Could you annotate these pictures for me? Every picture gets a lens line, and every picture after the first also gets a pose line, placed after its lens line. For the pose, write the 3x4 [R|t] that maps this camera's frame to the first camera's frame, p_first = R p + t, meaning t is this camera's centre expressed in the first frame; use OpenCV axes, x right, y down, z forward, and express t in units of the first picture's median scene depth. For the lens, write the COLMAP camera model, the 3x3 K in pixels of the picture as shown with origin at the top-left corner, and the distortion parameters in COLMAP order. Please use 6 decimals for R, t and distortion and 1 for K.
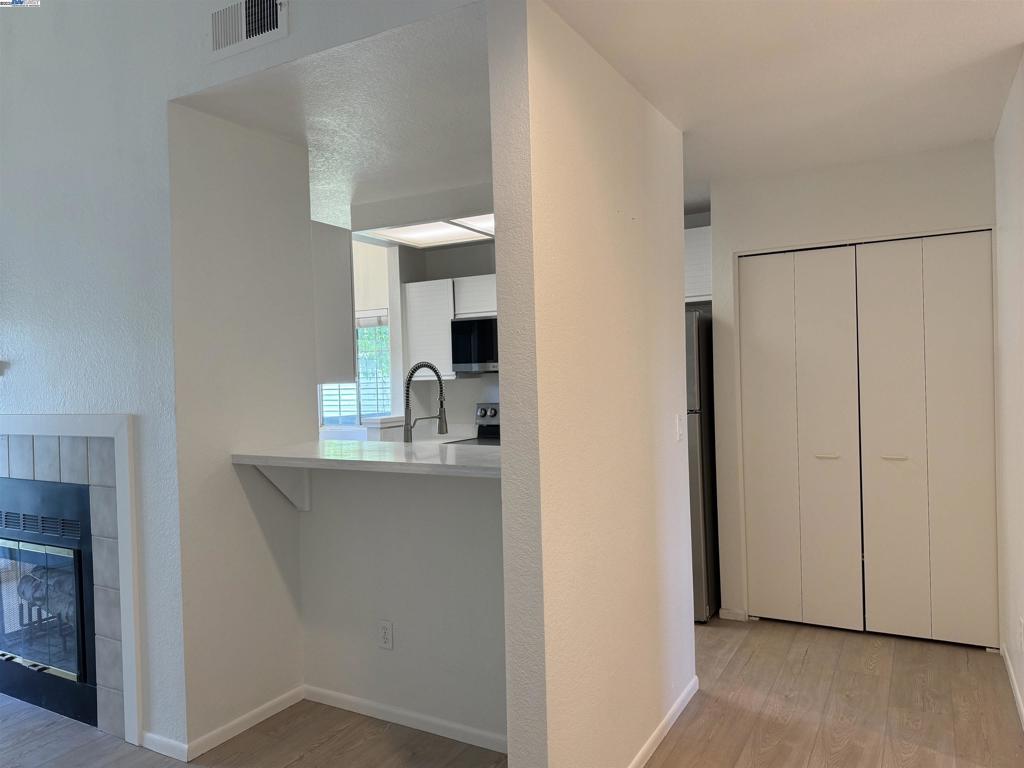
lens RADIAL K [[723.2, 0, 514.7], [0, 723.2, 381.9], [0, 0, 1]] dist [0.045990, -0.051863]
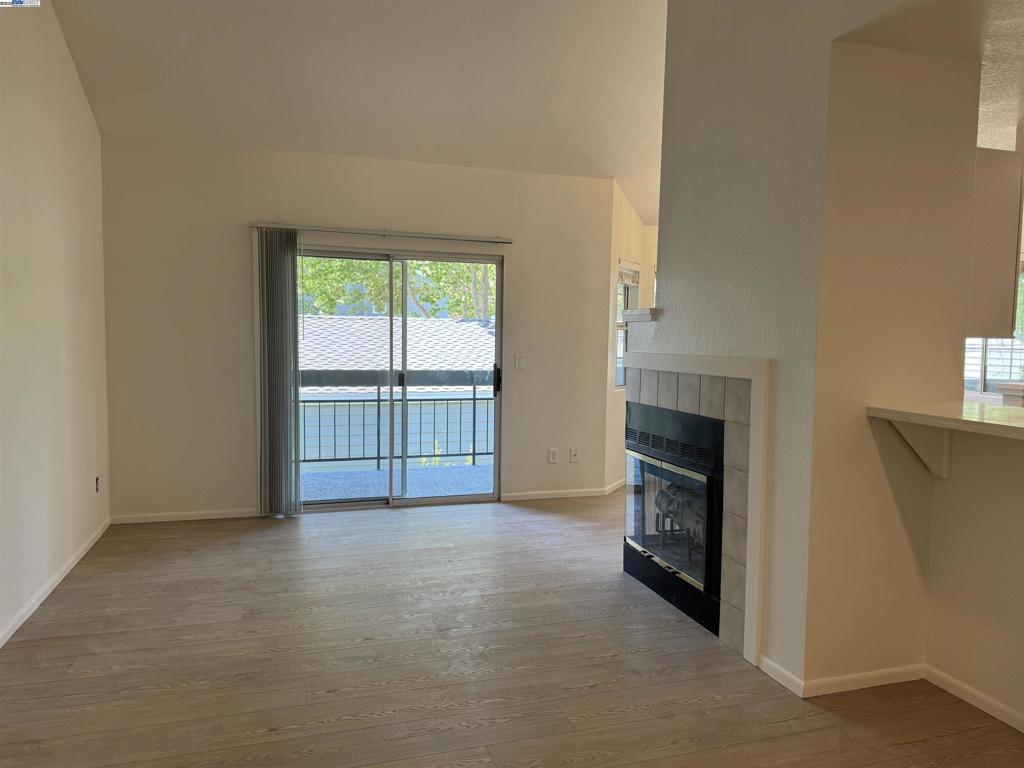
lens RADIAL K [[723.2, 0, 514.5], [0, 723.2, 380.6], [0, 0, 1]] dist [0.045990, -0.051863]
pose [[0.730340, 0.080890, -0.678278, -0.074109], [-0.040598, 0.996349, 0.075109, 0.011522], [0.681876, -0.027318, 0.730957, -0.016103]]
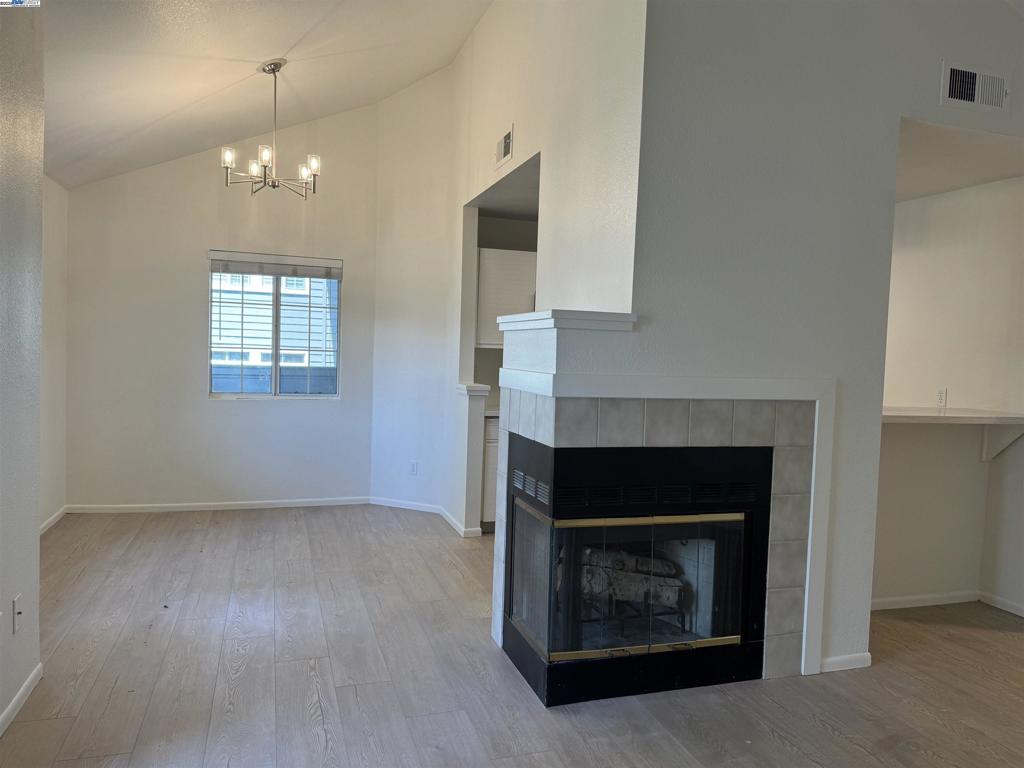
lens RADIAL K [[723.2, 0, 513.1], [0, 723.2, 373.6], [0, 0, 1]] dist [0.045990, -0.051863]
pose [[0.657051, 0.034550, 0.753054, -1.583056], [-0.054044, 0.998538, 0.001342, 0.054674], [-0.751906, -0.041580, 0.657958, 0.590538]]
